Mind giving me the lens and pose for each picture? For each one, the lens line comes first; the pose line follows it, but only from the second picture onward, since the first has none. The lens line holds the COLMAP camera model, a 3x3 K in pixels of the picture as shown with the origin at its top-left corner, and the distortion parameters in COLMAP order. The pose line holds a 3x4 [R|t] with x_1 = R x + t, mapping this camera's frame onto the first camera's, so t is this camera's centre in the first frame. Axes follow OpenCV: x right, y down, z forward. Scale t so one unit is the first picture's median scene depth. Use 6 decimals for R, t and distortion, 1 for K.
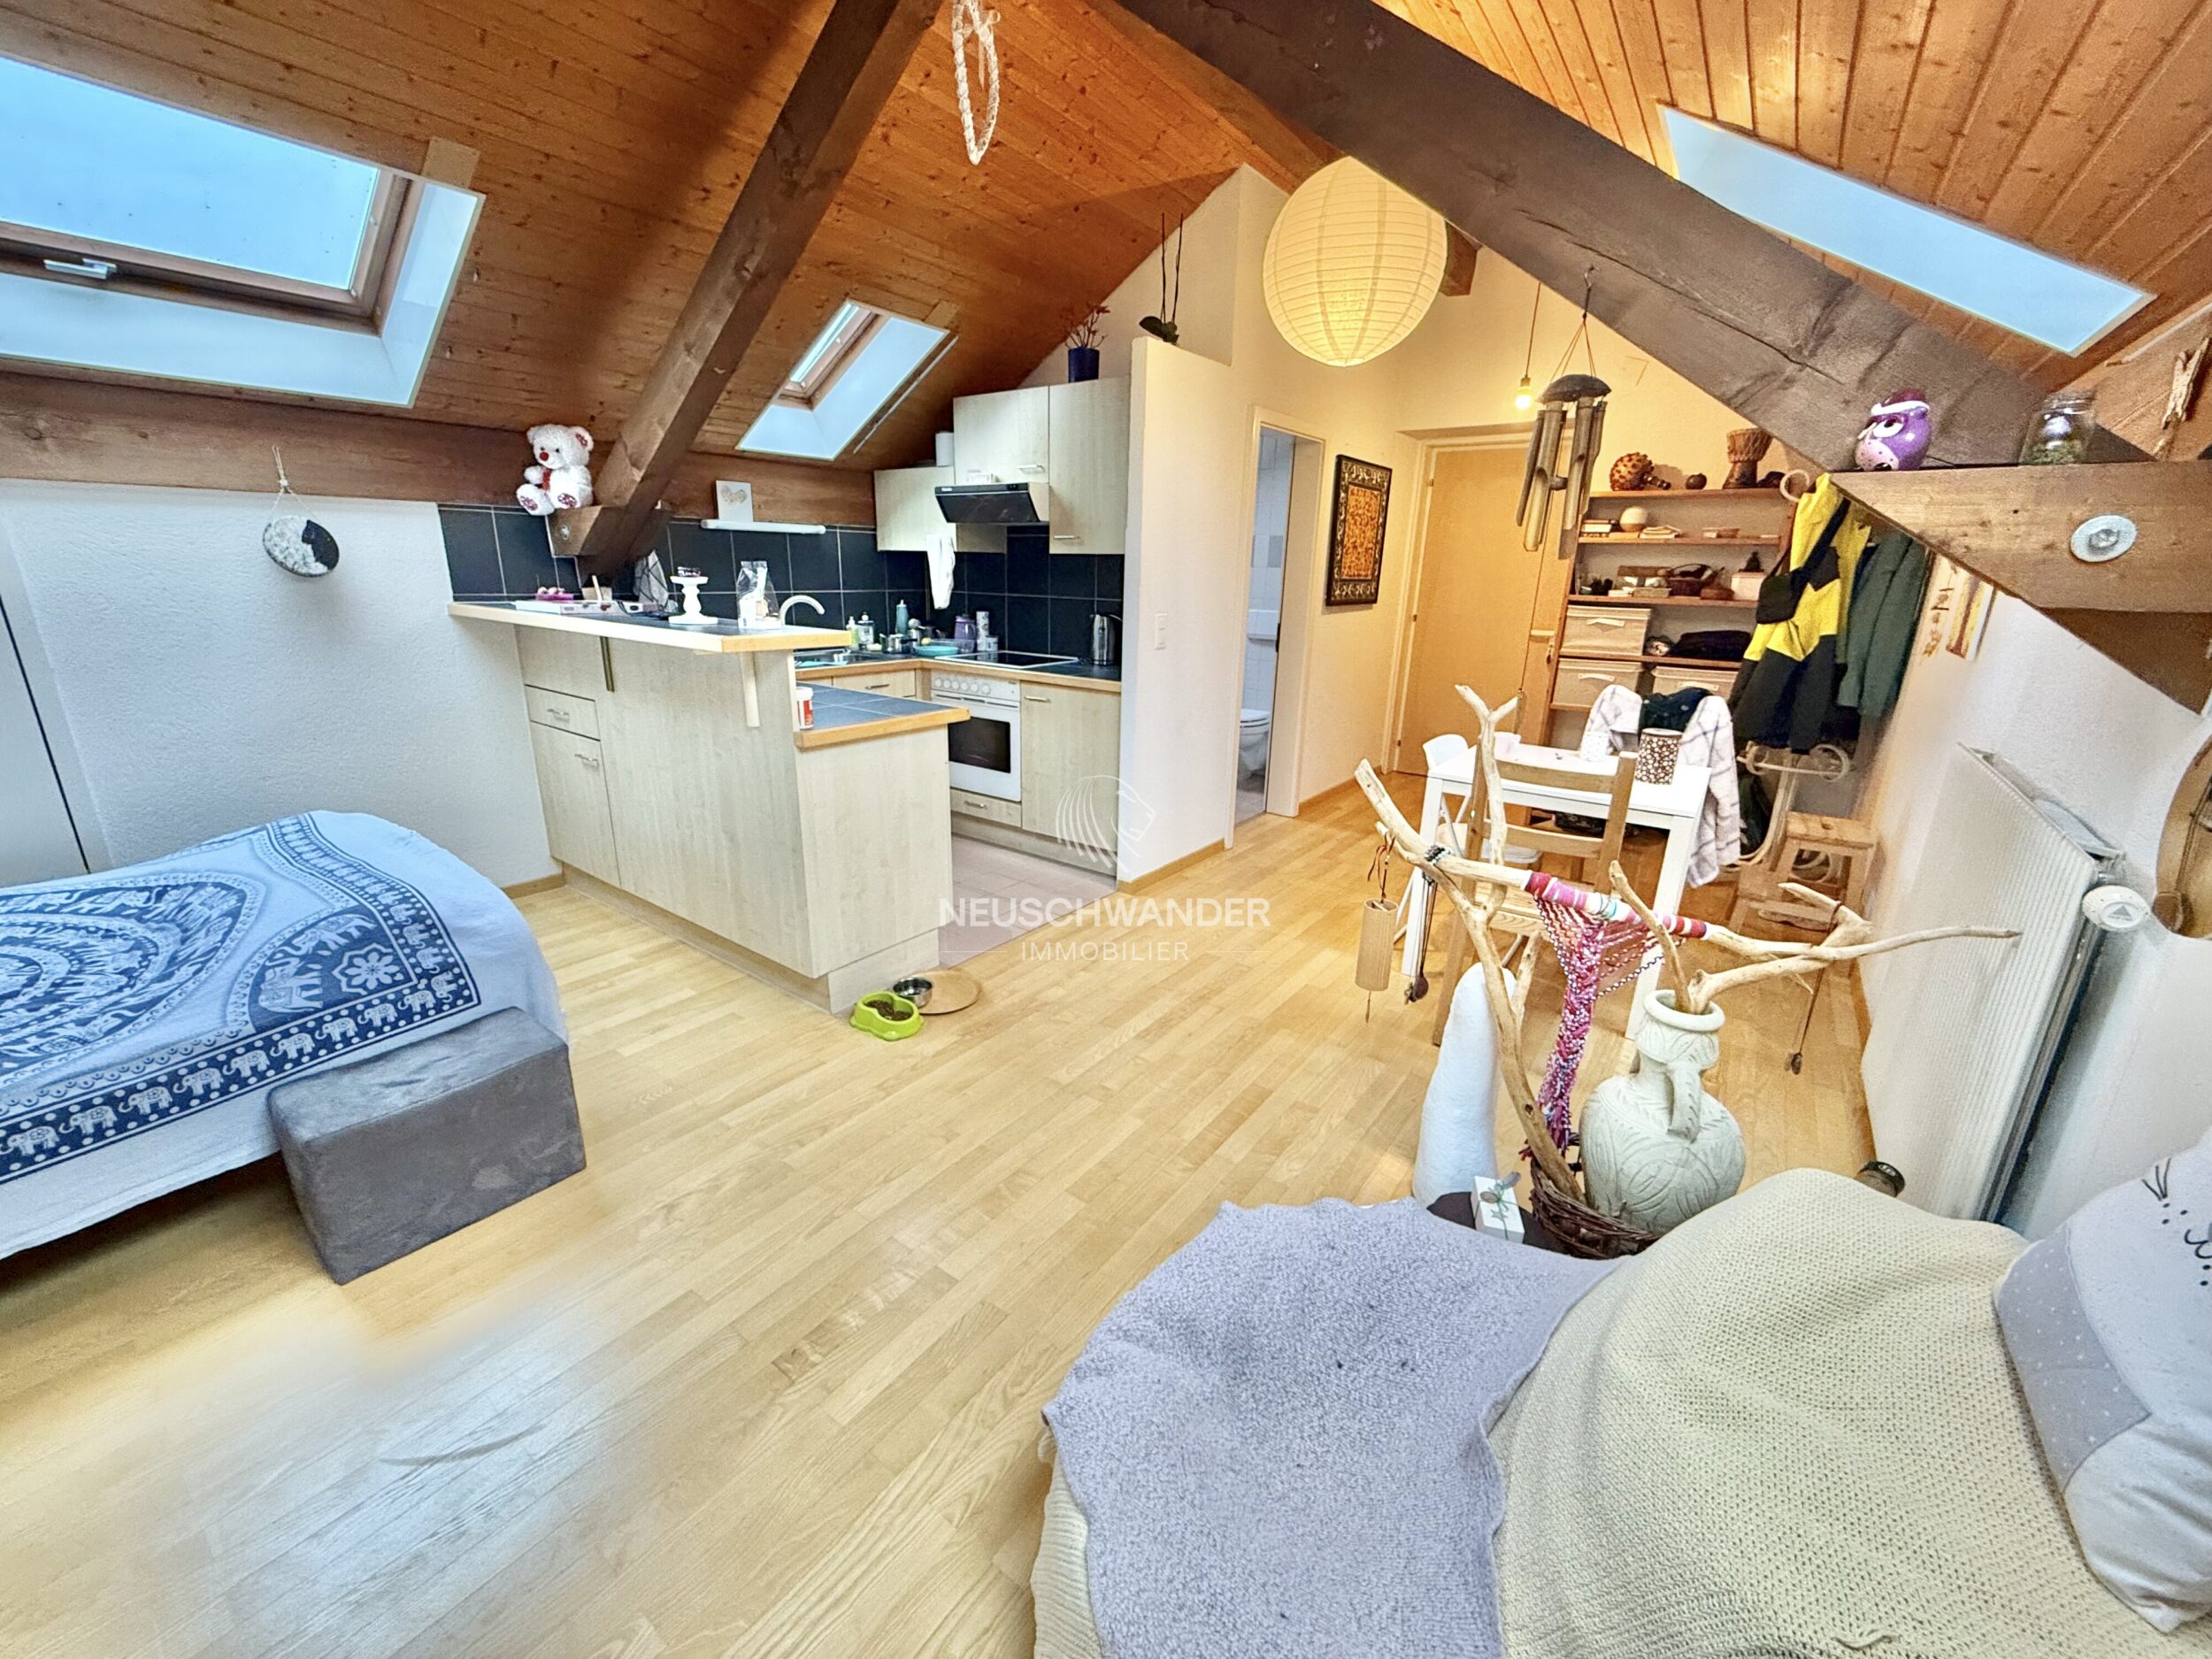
lens RADIAL K [[879.5, 0, 1097.9], [0, 879.5, 828.7], [0, 0, 1]] dist [0.000622, -0.000323]
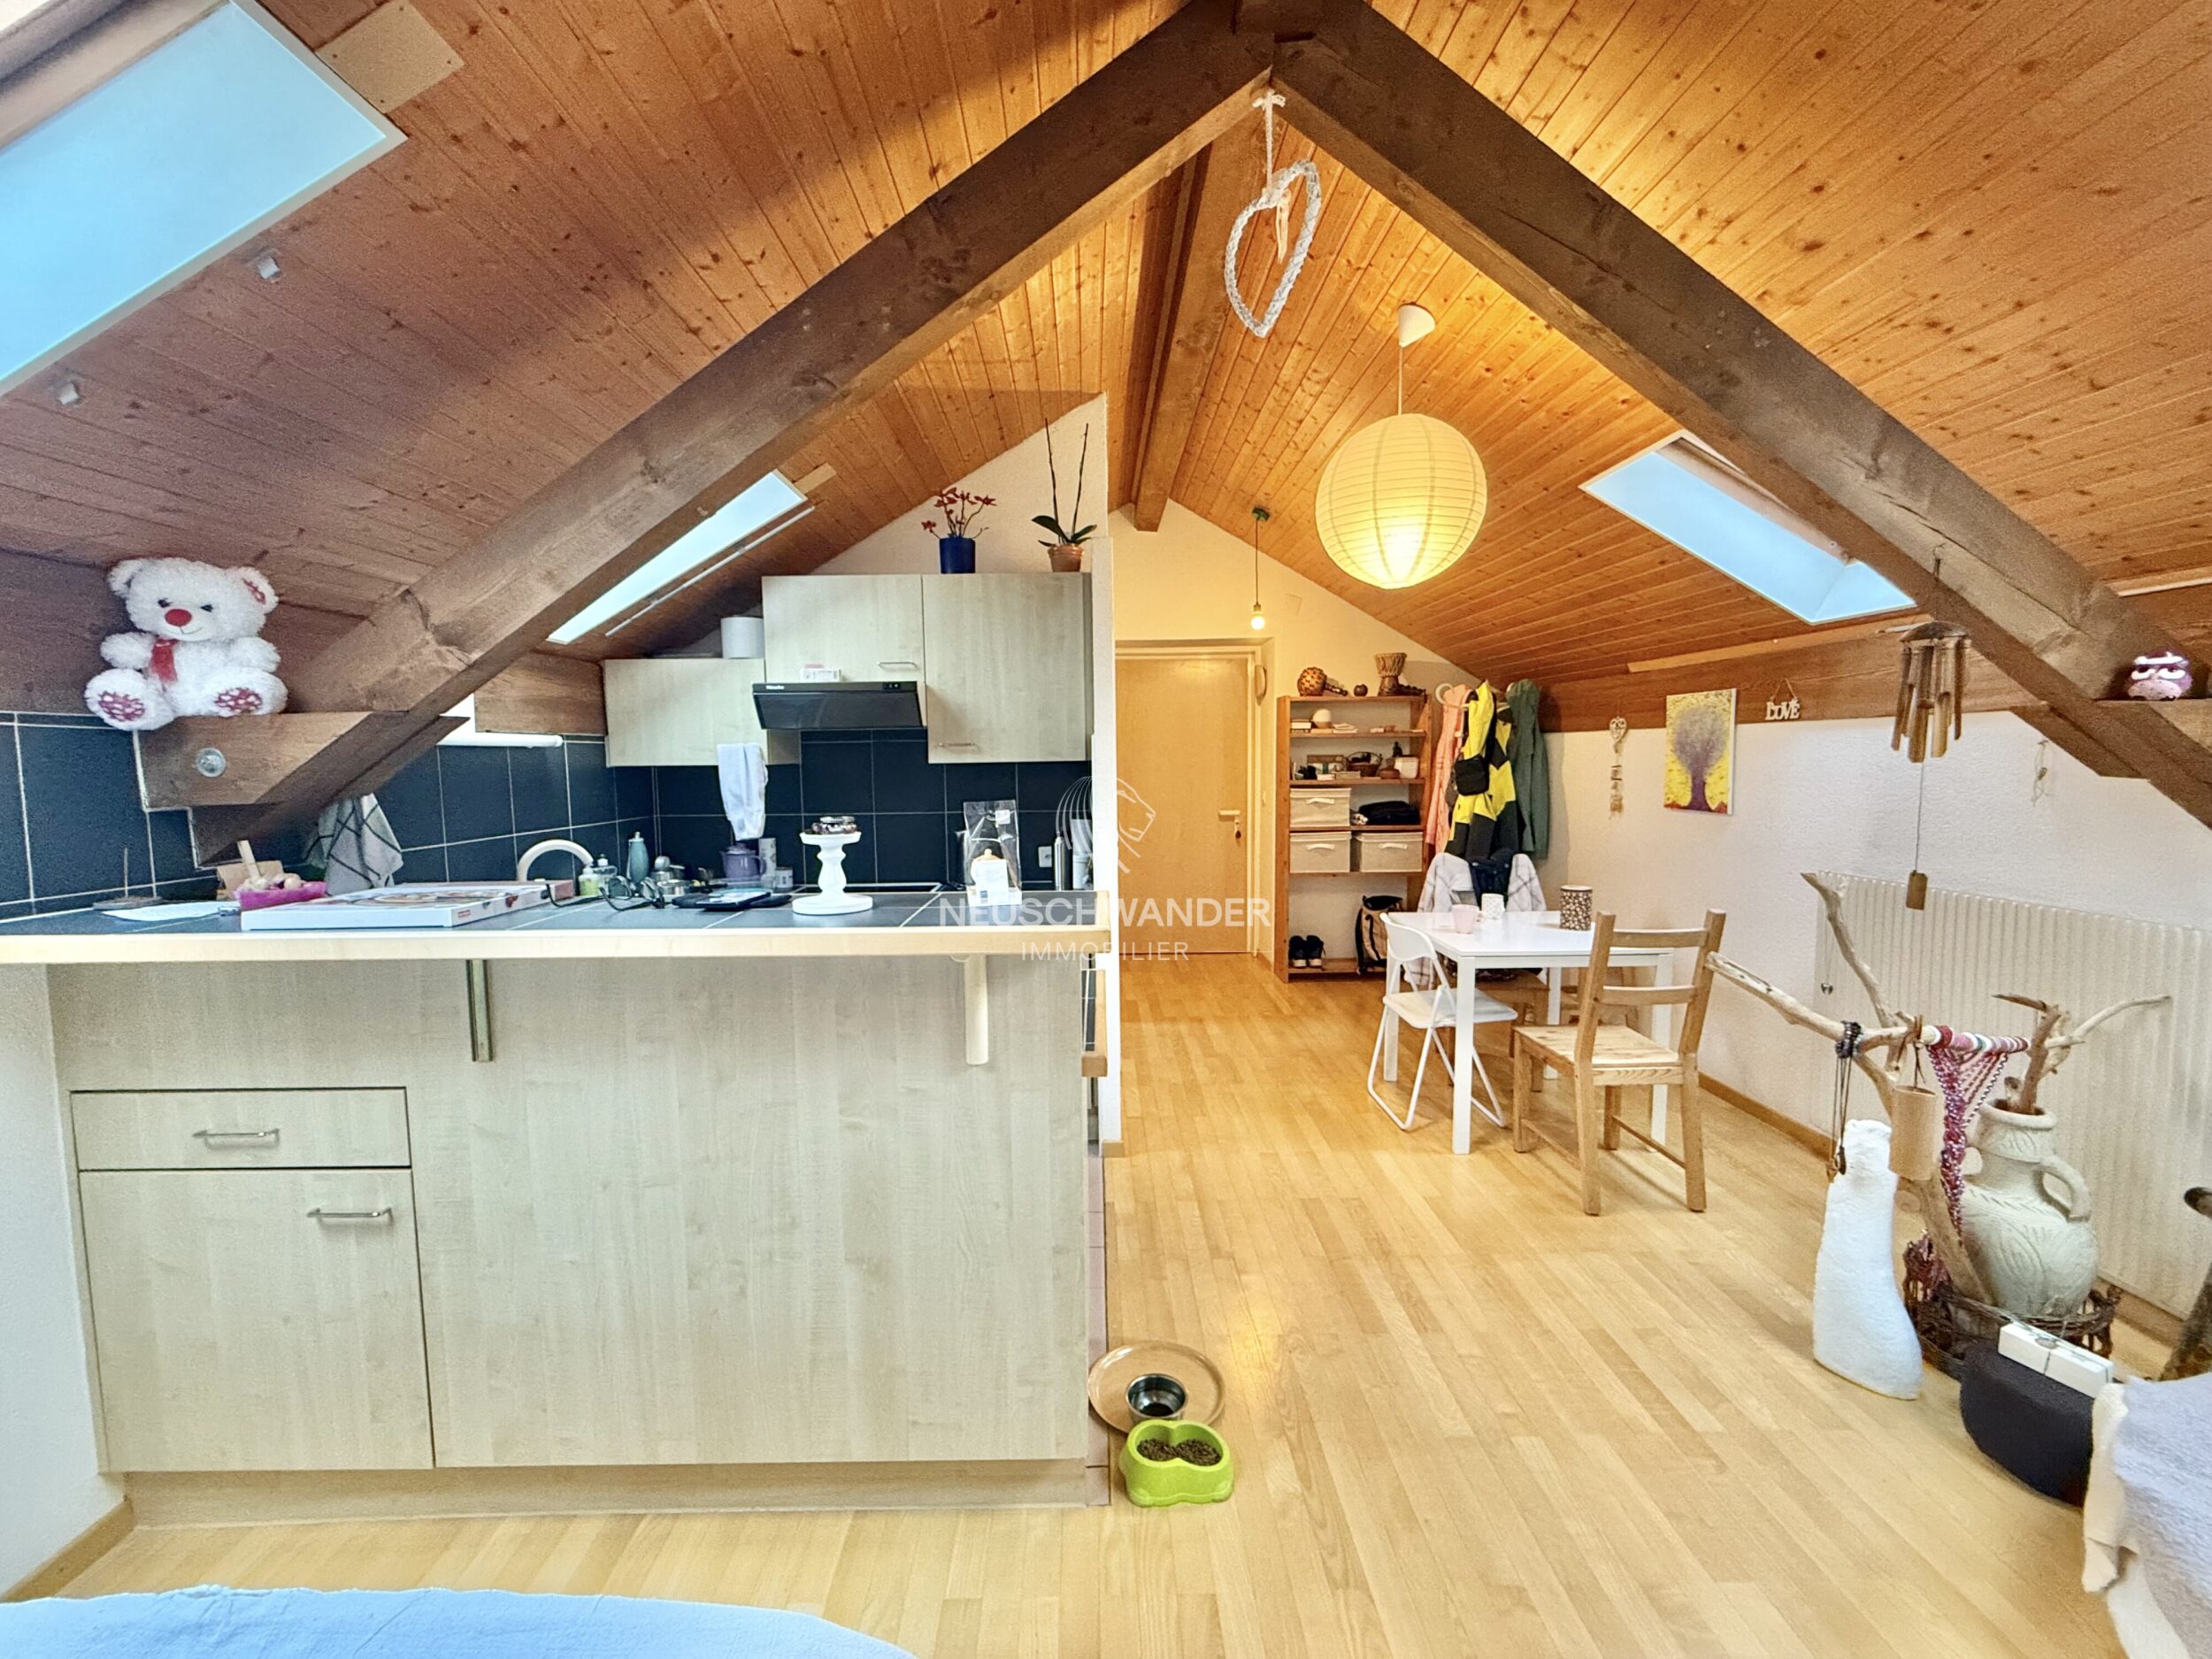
lens RADIAL K [[879.5, 0, 1097.9], [0, 879.5, 828.7], [0, 0, 1]] dist [0.000622, -0.000323]
pose [[0.795247, -0.081575, 0.600773, -0.516948], [0.202893, 0.969581, -0.136918, -0.131952], [-0.571329, 0.230776, 0.787607, 0.334240]]
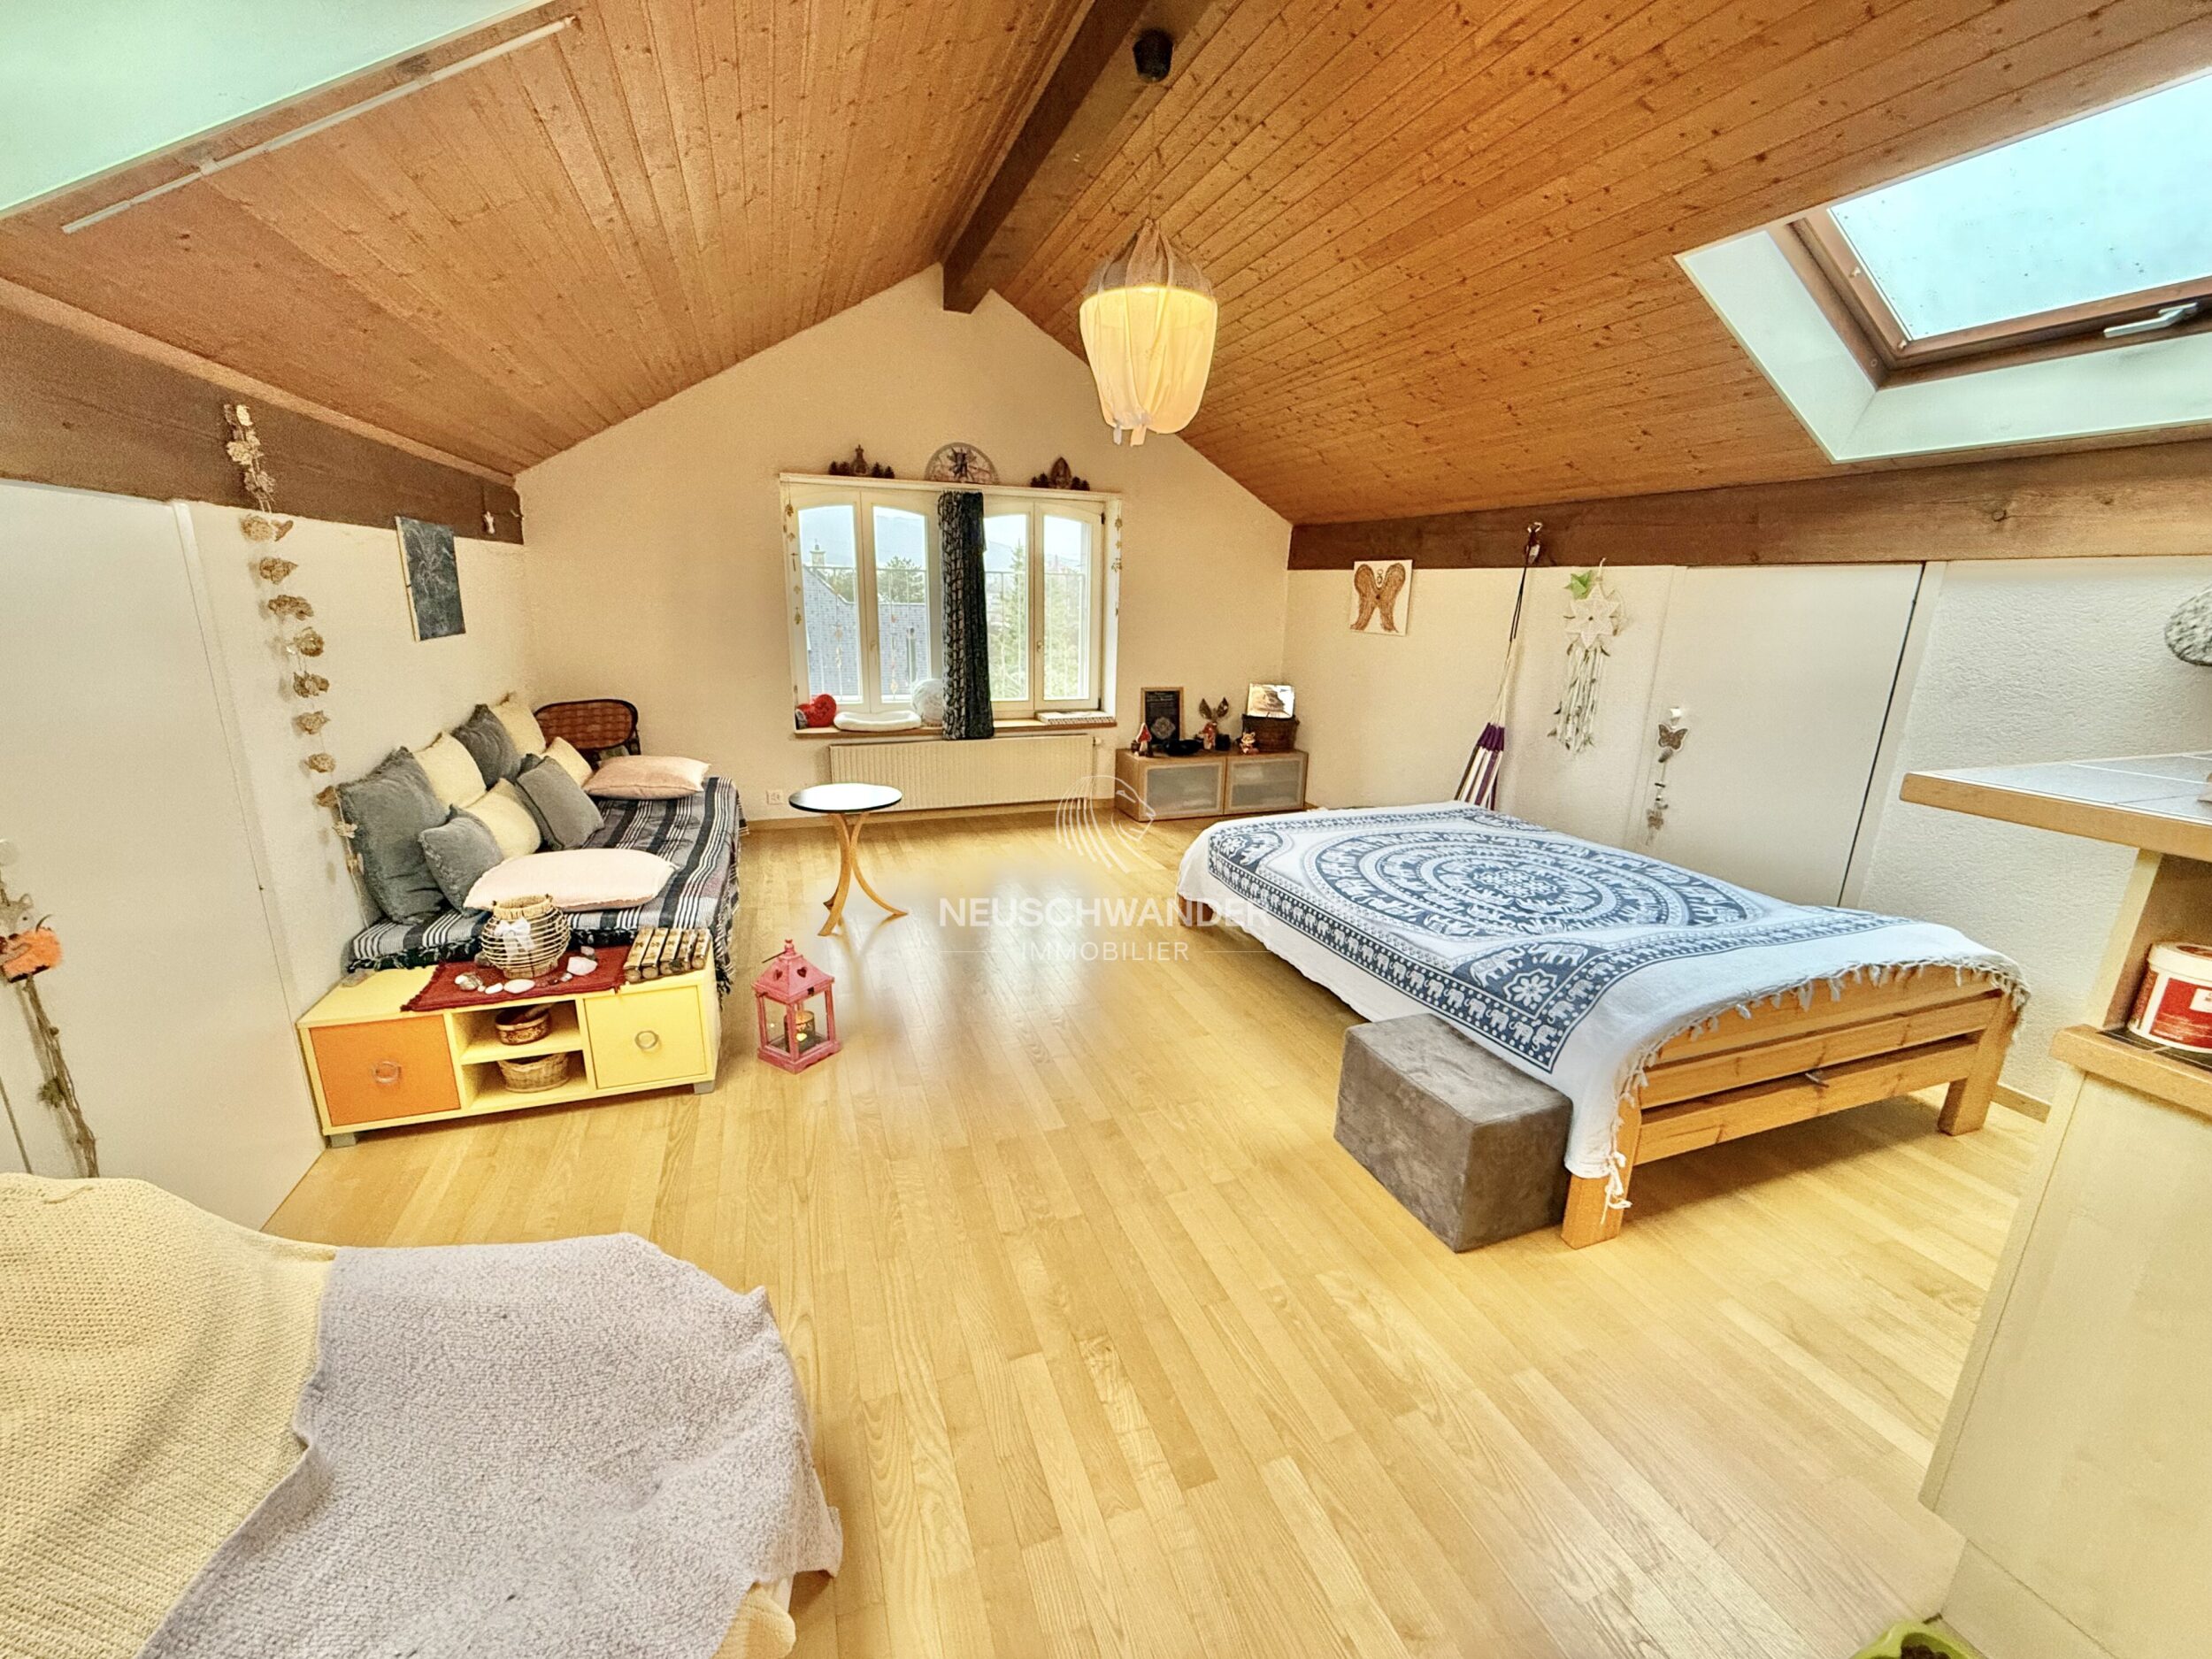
lens RADIAL K [[879.5, 0, 1097.9], [0, 879.5, 828.7], [0, 0, 1]] dist [0.000622, -0.000323]
pose [[-0.547442, 0.184702, -0.816206, 0.193243], [-0.273626, 0.882220, 0.383166, -0.168884], [0.790845, 0.433097, -0.432425, 0.559474]]
